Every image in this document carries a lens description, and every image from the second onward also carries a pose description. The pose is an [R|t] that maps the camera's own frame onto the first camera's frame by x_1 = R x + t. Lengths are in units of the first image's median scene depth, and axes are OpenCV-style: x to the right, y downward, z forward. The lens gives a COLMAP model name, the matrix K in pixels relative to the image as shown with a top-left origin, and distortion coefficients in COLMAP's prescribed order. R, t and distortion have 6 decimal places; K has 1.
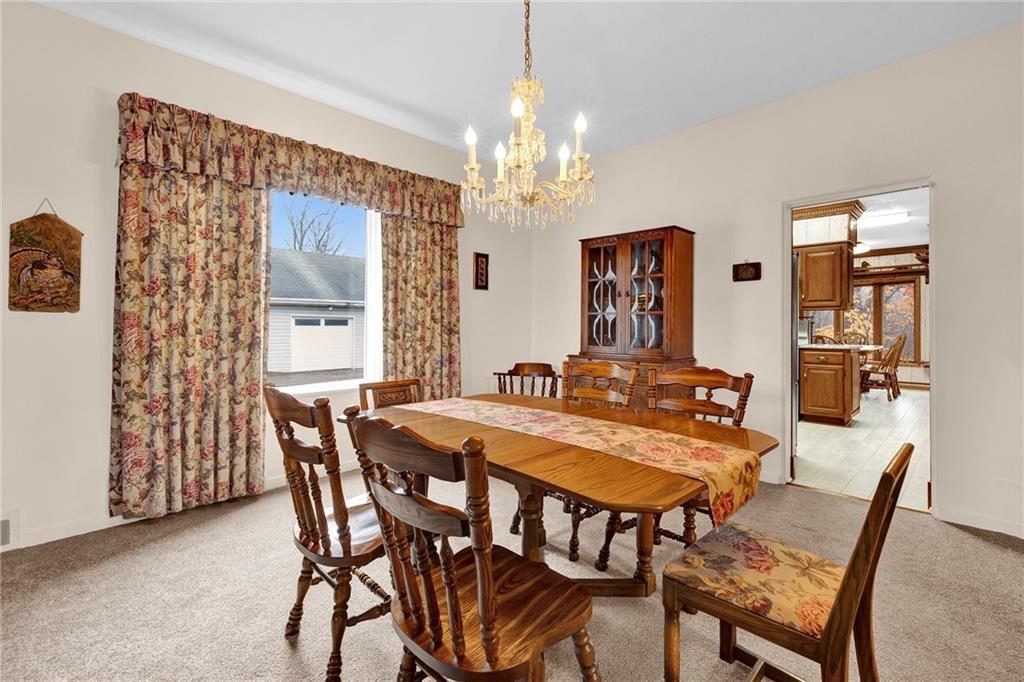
lens RADIAL K [[463.2, 0, 517.7], [0, 463.2, 325.7], [0, 0, 1]] dist [0.009779, 0.000579]
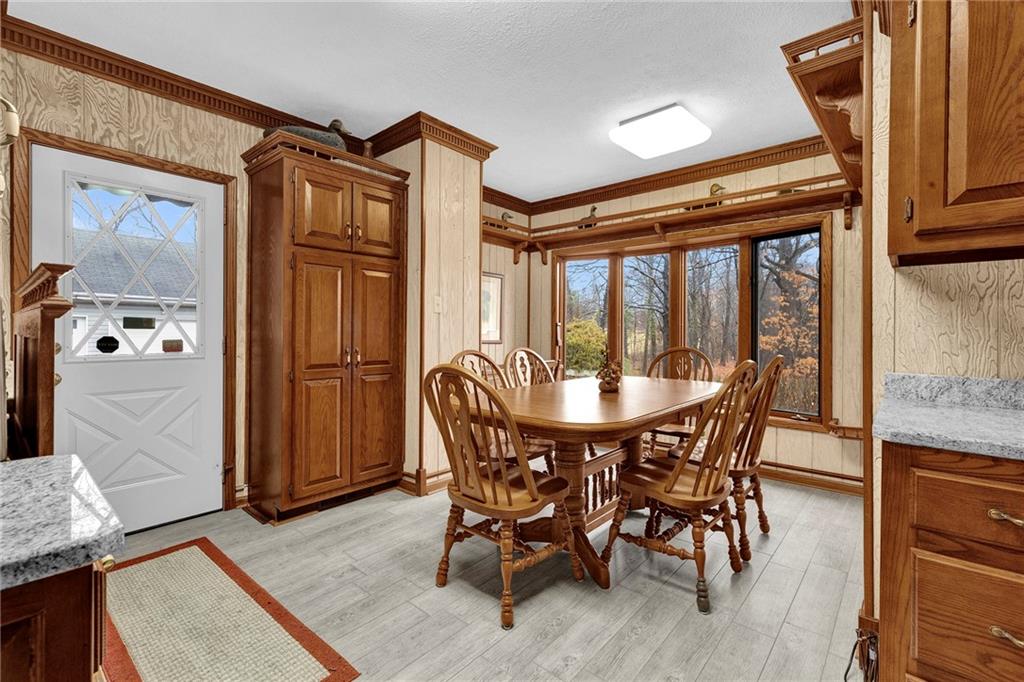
lens RADIAL K [[463.2, 0, 512.6], [0, 463.2, 333.5], [0, 0, 1]] dist [0.009779, 0.000579]
pose [[0.997924, 0.004882, 0.064219, 0.548074], [-0.005171, 0.999977, 0.004334, 0.000576], [-0.064196, -0.004657, 0.997926, 0.599936]]
